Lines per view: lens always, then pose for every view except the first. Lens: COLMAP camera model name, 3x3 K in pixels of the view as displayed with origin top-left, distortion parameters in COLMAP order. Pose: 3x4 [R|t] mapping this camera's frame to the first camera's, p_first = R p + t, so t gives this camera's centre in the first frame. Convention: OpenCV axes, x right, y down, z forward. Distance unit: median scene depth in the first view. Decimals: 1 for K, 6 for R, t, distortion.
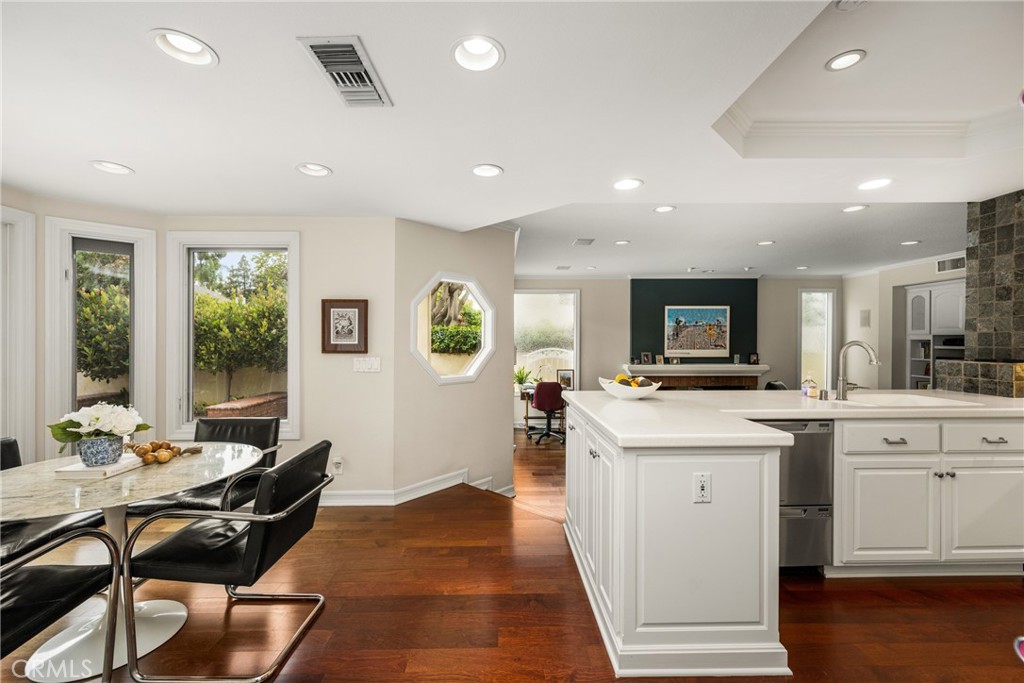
lens RADIAL K [[429.6, 0, 512.0], [0, 429.6, 341.5], [0, 0, 1]] dist [0.001264, 0.000198]
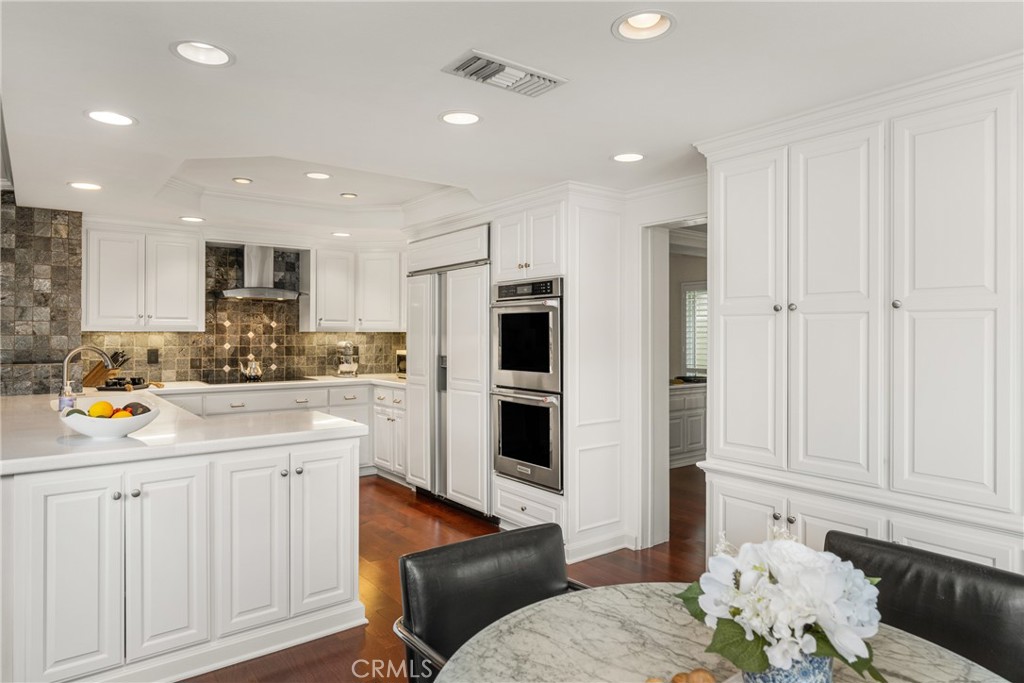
lens RADIAL K [[599.1, 0, 512.0], [0, 599.1, 341.5], [0, 0, 1]] dist [-0.002294, 0.000292]
pose [[-0.583786, -0.010182, 0.811844, -0.333994], [0.002105, 0.999899, 0.014054, -0.011282], [-0.811905, 0.009914, -0.583706, 0.404282]]
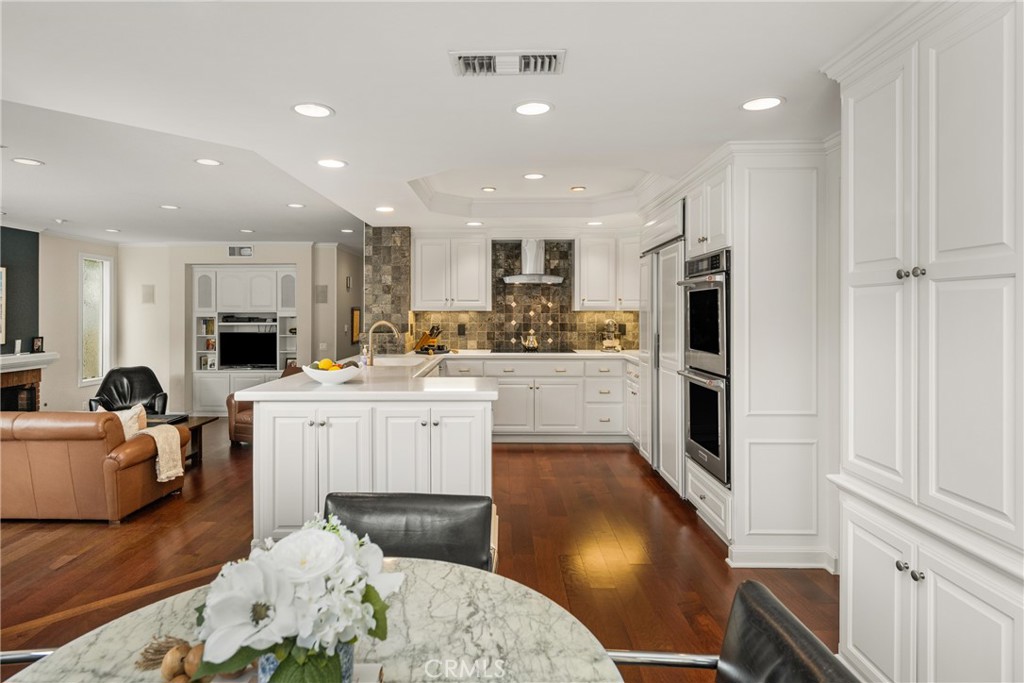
lens RADIAL K [[550.5, 0, 507.8], [0, 550.5, 322.1], [0, 0, 1]] dist [0.000590, 0.000362]
pose [[0.026178, -0.015819, 0.999532, -0.376674], [0.004178, 0.999868, 0.015715, -0.009832], [-0.999649, 0.003764, 0.026241, 0.222185]]
